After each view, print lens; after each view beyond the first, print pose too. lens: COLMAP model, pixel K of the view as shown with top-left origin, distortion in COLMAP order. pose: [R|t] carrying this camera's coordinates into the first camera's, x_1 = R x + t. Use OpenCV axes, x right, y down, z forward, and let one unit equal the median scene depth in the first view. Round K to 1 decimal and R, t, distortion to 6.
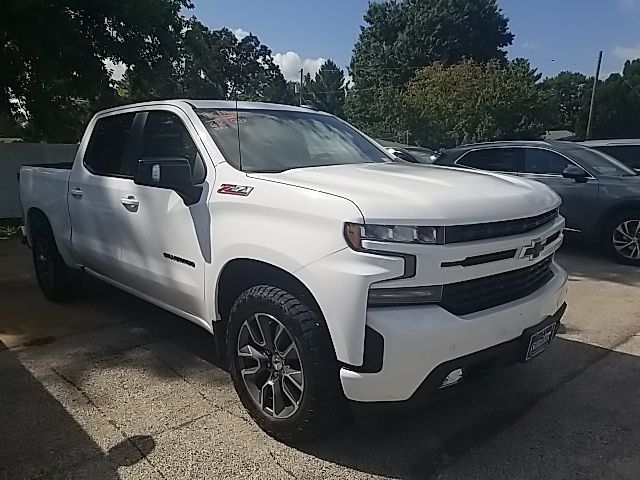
lens RADIAL K [[500.8, 0, 346.1], [0, 500.8, 233.5], [0, 0, 1]] dist [0.008463, -0.005823]
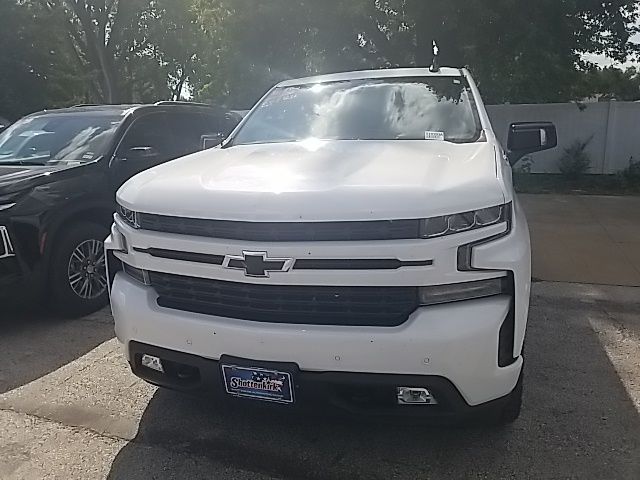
lens RADIAL K [[529.1, 0, 321.5], [0, 529.1, 226.0], [0, 0, 1]] dist [-0.004337, -0.001086]
pose [[0.454996, 0.167829, -0.874535, 0.928829], [-0.111778, 0.985076, 0.130887, -0.118546], [0.883450, 0.038201, 0.466965, 0.590017]]
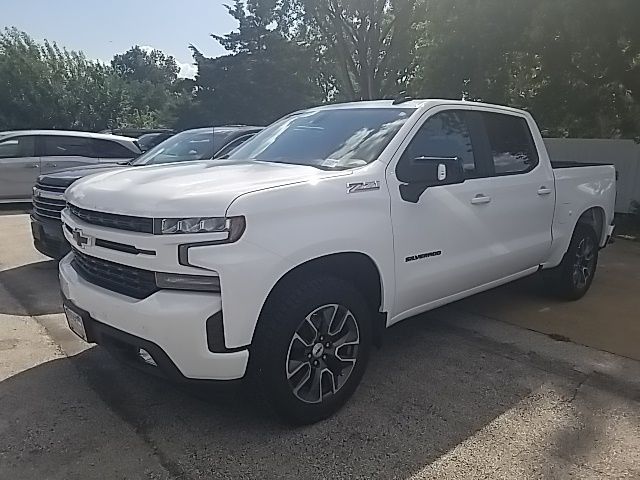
lens RADIAL K [[528.8, 0, 323.5], [0, 528.8, 240.0], [0, 0, 1]] dist [0.036447, -0.068024]
pose [[-0.046551, 0.179804, -0.982600, 1.233799], [-0.179127, 0.966220, 0.185293, -0.226728], [0.982724, 0.184635, -0.012771, 1.273320]]
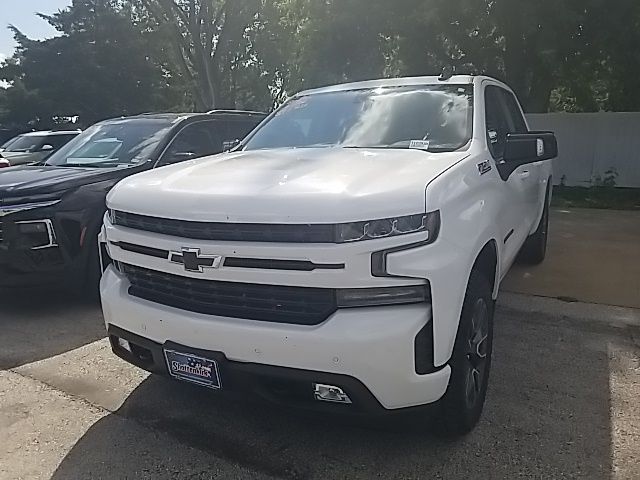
lens RADIAL K [[530.6, 0, 319.1], [0, 530.6, 240.2], [0, 0, 1]] dist [-0.001488, -0.006286]
pose [[0.270951, 0.193297, -0.942986, 1.051810], [-0.127169, 0.978232, 0.163982, -0.144025], [0.954156, 0.075488, 0.289635, 0.783492]]
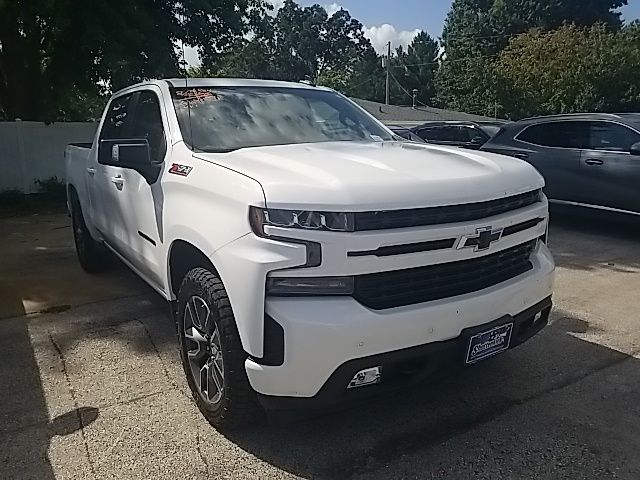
lens RADIAL K [[510.2, 0, 338.4], [0, 510.2, 218.6], [0, 0, 1]] dist [0.000930, -0.008368]
pose [[0.982316, 0.022124, -0.185919, 0.243463], [-0.019152, 0.999659, 0.017763, -0.013129], [0.186249, -0.013888, 0.982404, 0.058249]]
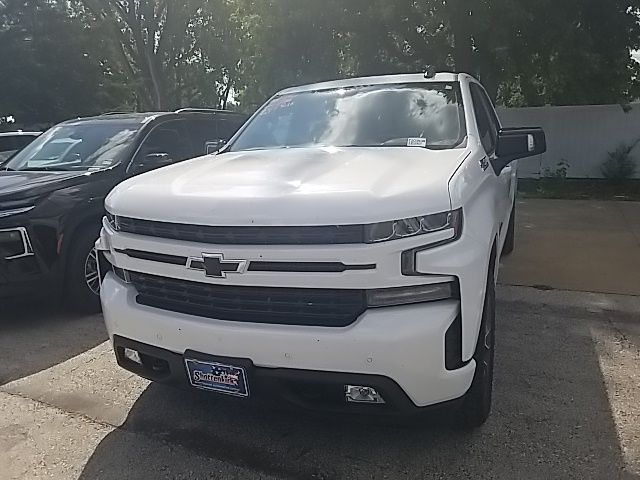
lens RADIAL K [[529.7, 0, 317.1], [0, 529.7, 237.2], [0, 0, 1]] dist [0.004654, -0.011372]
pose [[0.365679, 0.183981, -0.912376, 1.011334], [-0.108724, 0.982001, 0.154444, -0.137594], [0.924369, 0.042721, 0.379100, 0.686385]]
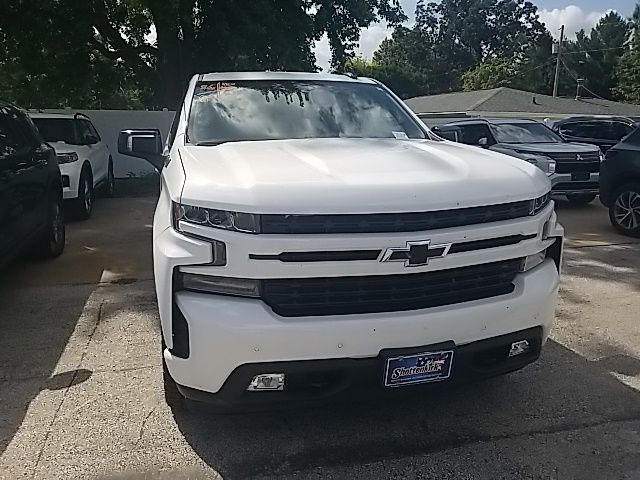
lens RADIAL K [[511.3, 0, 332.9], [0, 511.3, 239.8], [0, 0, 1]] dist [-0.008487, 0.003494]
pose [[0.879101, 0.112959, -0.463058, 0.523785], [-0.080916, 0.992778, 0.088564, -0.042191], [0.469718, -0.040387, 0.881892, 0.190971]]
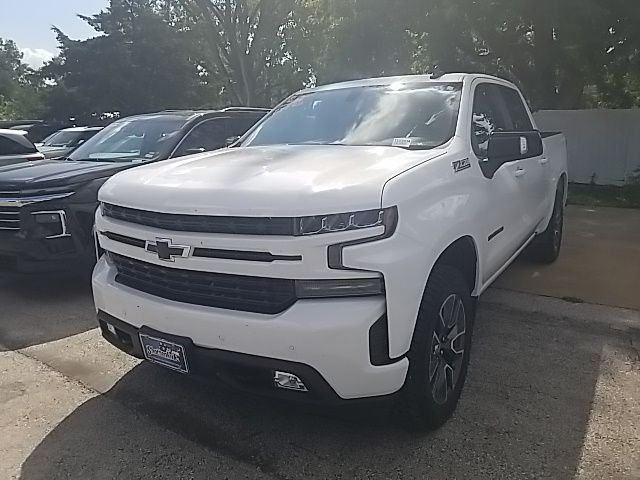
lens RADIAL K [[532.4, 0, 311.0], [0, 532.4, 221.6], [0, 0, 1]] dist [0.005783, -0.013195]
pose [[0.190951, 0.171615, -0.966481, 1.108073], [-0.131307, 0.980215, 0.148111, -0.159312], [0.972778, 0.098624, 0.209707, 0.871468]]
